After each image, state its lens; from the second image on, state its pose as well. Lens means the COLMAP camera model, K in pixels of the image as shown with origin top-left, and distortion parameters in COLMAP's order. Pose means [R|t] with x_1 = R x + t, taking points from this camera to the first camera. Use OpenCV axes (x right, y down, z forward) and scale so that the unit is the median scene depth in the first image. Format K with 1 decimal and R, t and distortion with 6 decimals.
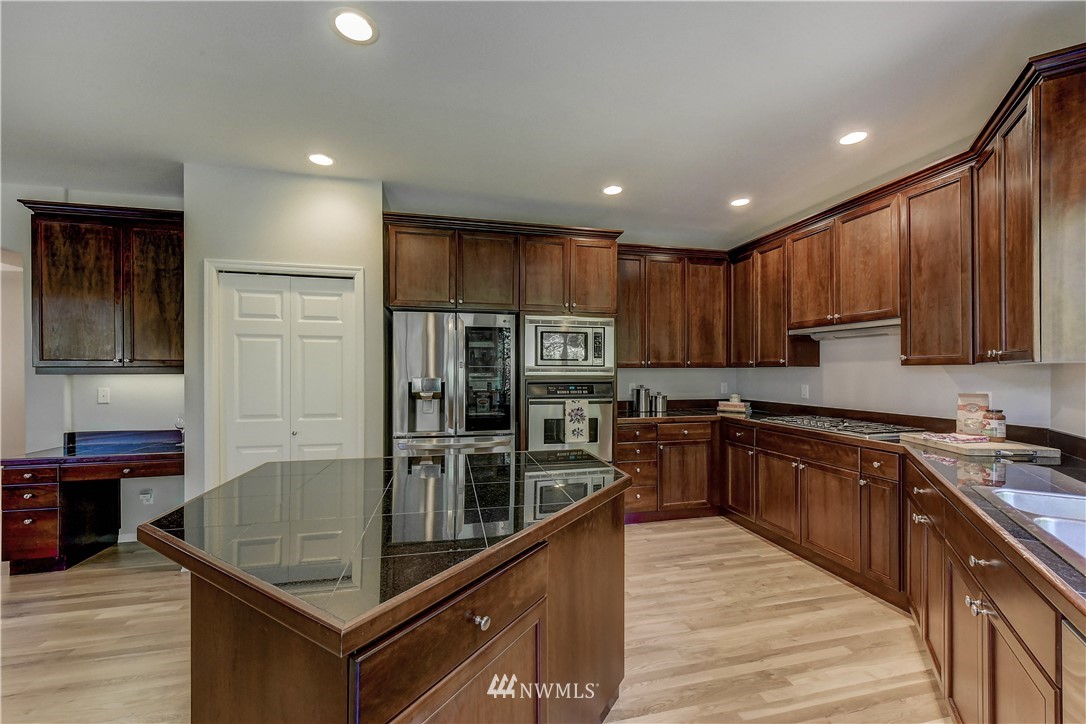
lens RADIAL K [[437.1, 0, 550.6], [0, 437.1, 366.8], [0, 0, 1]] dist [-0.000320, -0.000109]
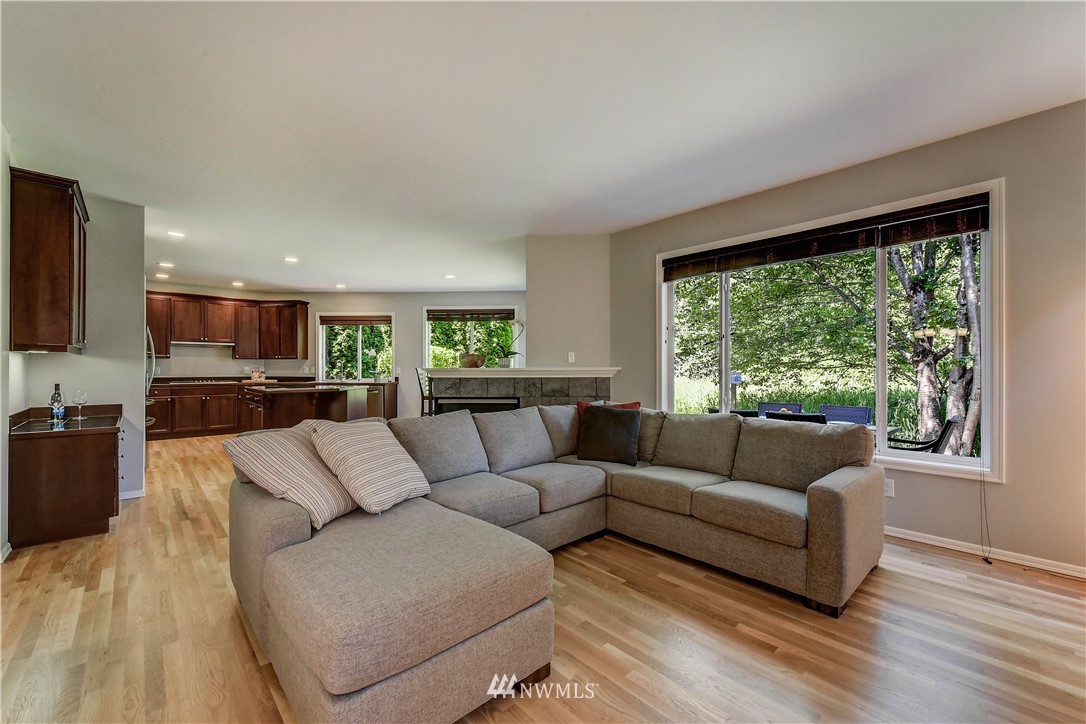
lens RADIAL K [[437.1, 0, 550.6], [0, 437.1, 366.8], [0, 0, 1]] dist [-0.000320, -0.000109]
pose [[-0.497777, 0.004217, 0.867295, -2.510185], [-0.003683, 0.999969, -0.006976, 0.053275], [-0.867297, -0.006666, -0.497746, 0.527502]]
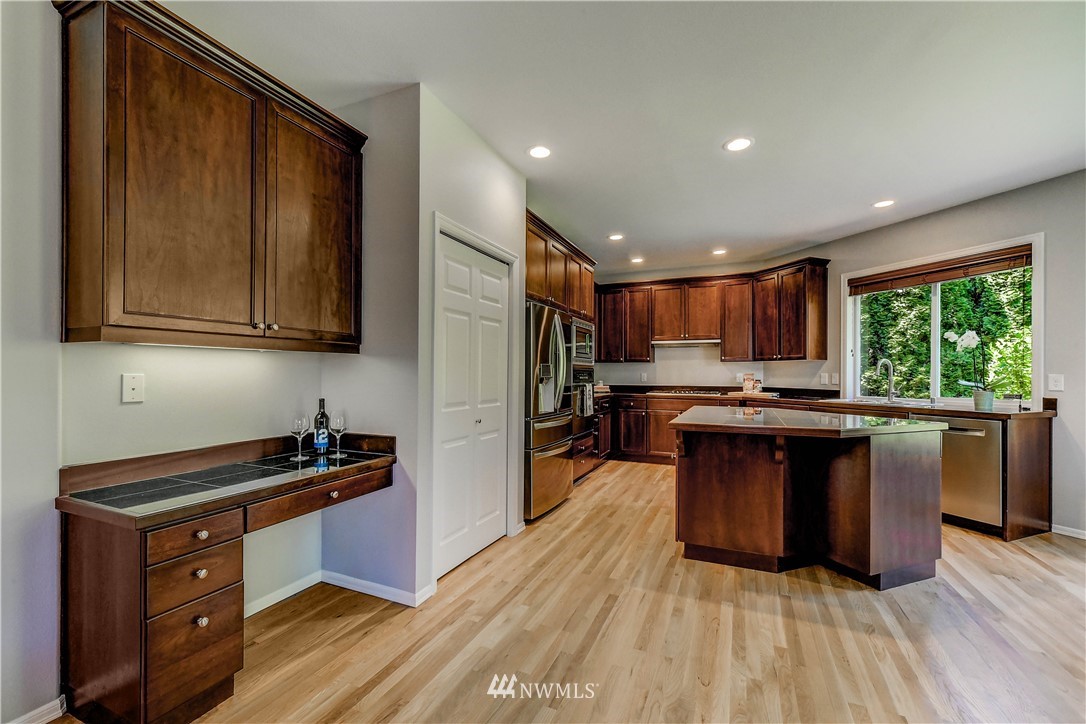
lens RADIAL K [[445.4, 0, 542.1], [0, 445.4, 371.6], [0, 0, 1]] dist [0.000064, 0.000090]
pose [[0.608107, 0.005730, 0.793834, -1.252774], [-0.007889, 0.999968, -0.001175, 0.046648], [-0.793816, -0.005548, 0.608133, 0.320531]]
